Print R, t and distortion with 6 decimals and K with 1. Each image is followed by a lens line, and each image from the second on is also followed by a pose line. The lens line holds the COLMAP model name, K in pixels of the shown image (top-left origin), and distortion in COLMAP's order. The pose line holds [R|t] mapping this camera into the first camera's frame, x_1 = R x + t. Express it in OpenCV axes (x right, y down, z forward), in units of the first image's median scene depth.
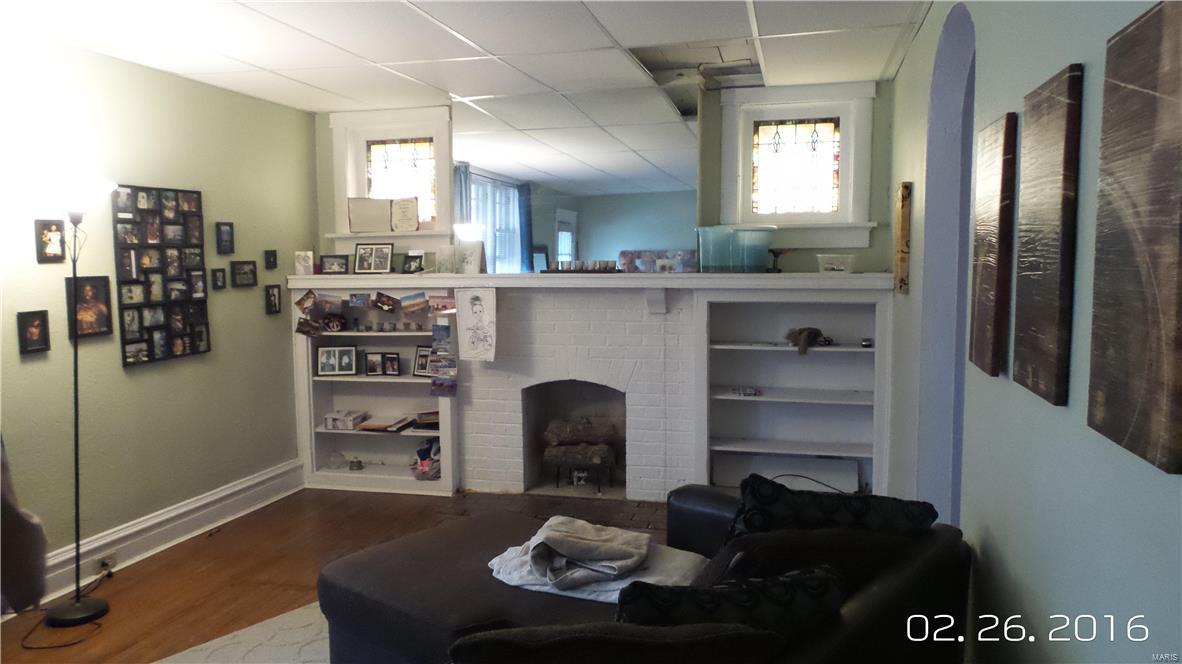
lens RADIAL K [[808.9, 0, 594.7], [0, 808.9, 333.6], [0, 0, 1]] dist [-0.011251, 0.007903]
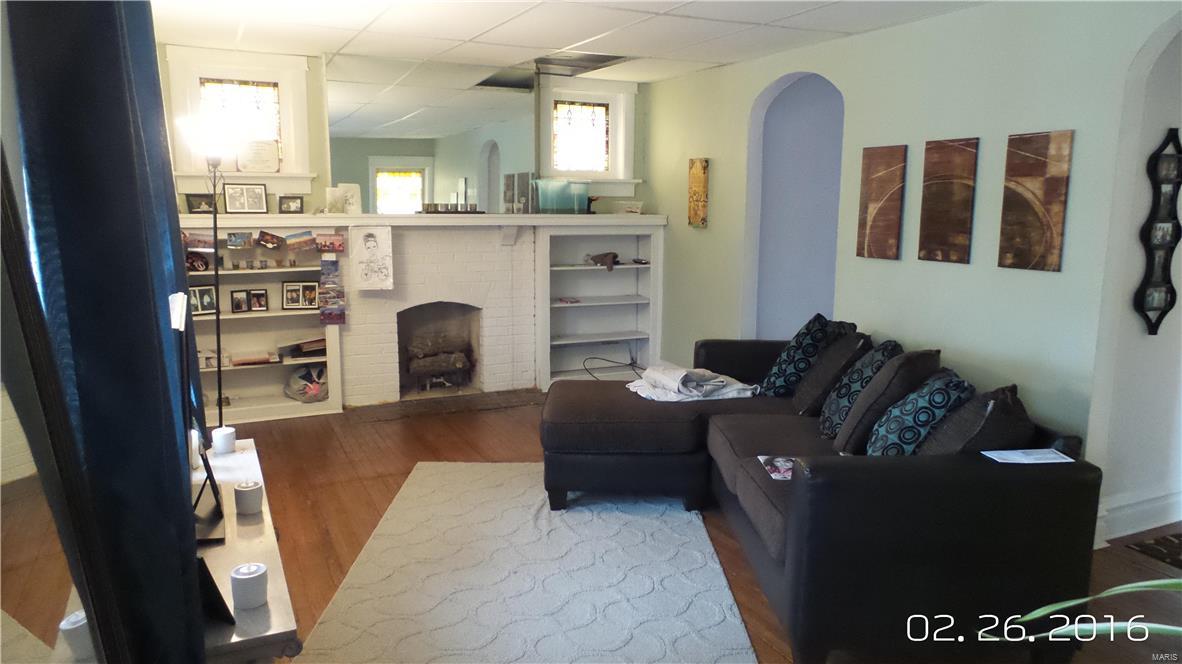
lens RADIAL K [[808.9, 0, 588.9], [0, 808.9, 333.5], [0, 0, 1]] dist [-0.011251, 0.007903]
pose [[0.770941, -0.088374, 0.630746, -0.646074], [0.043527, 0.995322, 0.086254, 0.009922], [-0.635418, -0.039042, 0.771181, -0.088203]]
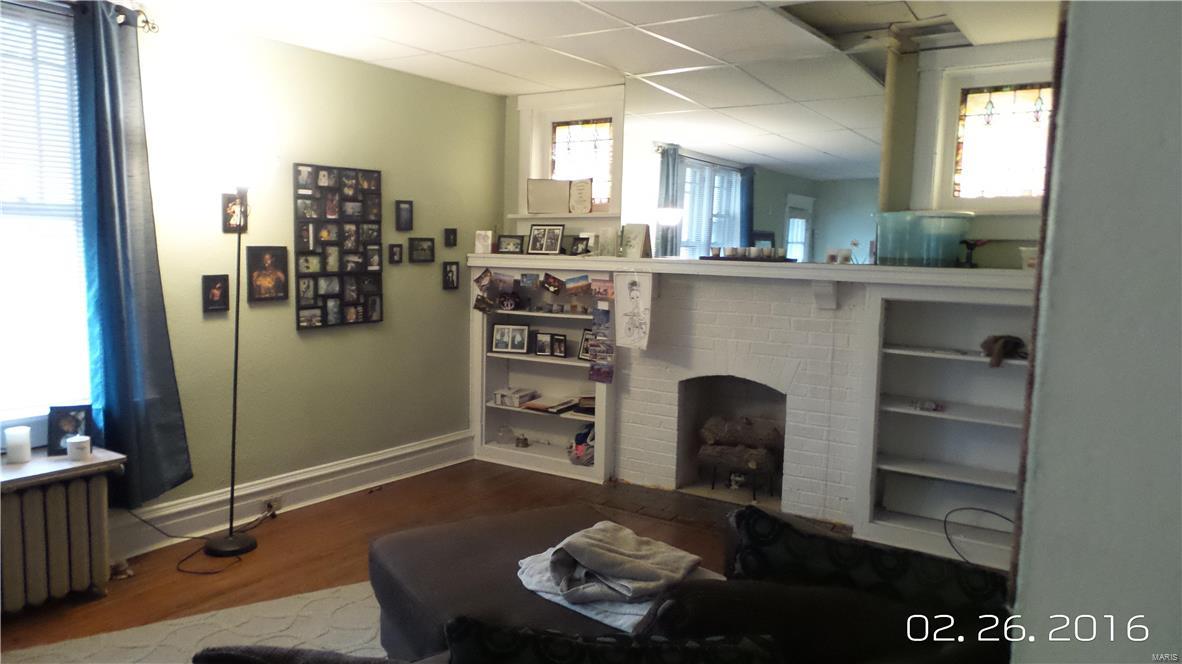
lens RADIAL K [[808.9, 0, 592.4], [0, 808.9, 330.7], [0, 0, 1]] dist [-0.011251, 0.007903]
pose [[0.942547, 0.063657, -0.327954, 0.126740], [-0.060364, 0.997972, 0.020223, -0.003433], [0.328576, 0.000735, 0.944477, 0.075354]]
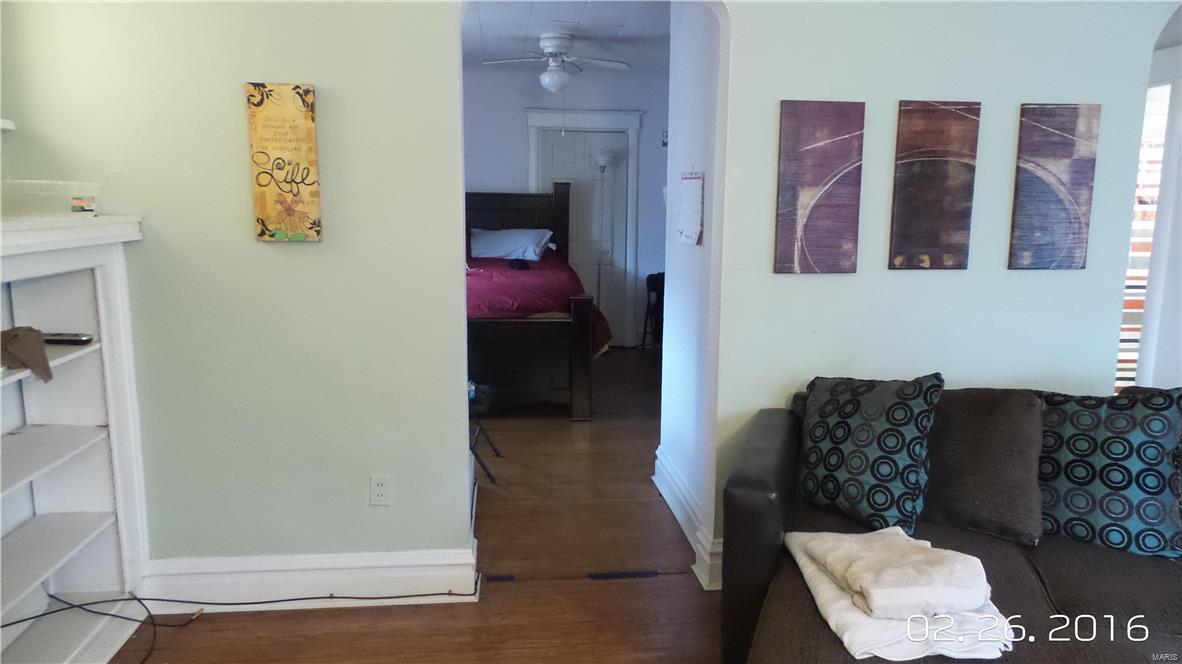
lens RADIAL K [[808.9, 0, 592.7], [0, 808.9, 332.9], [0, 0, 1]] dist [-0.011251, 0.007903]
pose [[-0.361432, -0.146408, 0.920832, -0.303368], [0.081011, 0.978929, 0.187442, -0.065363], [-0.928872, 0.142345, -0.341956, 0.792625]]
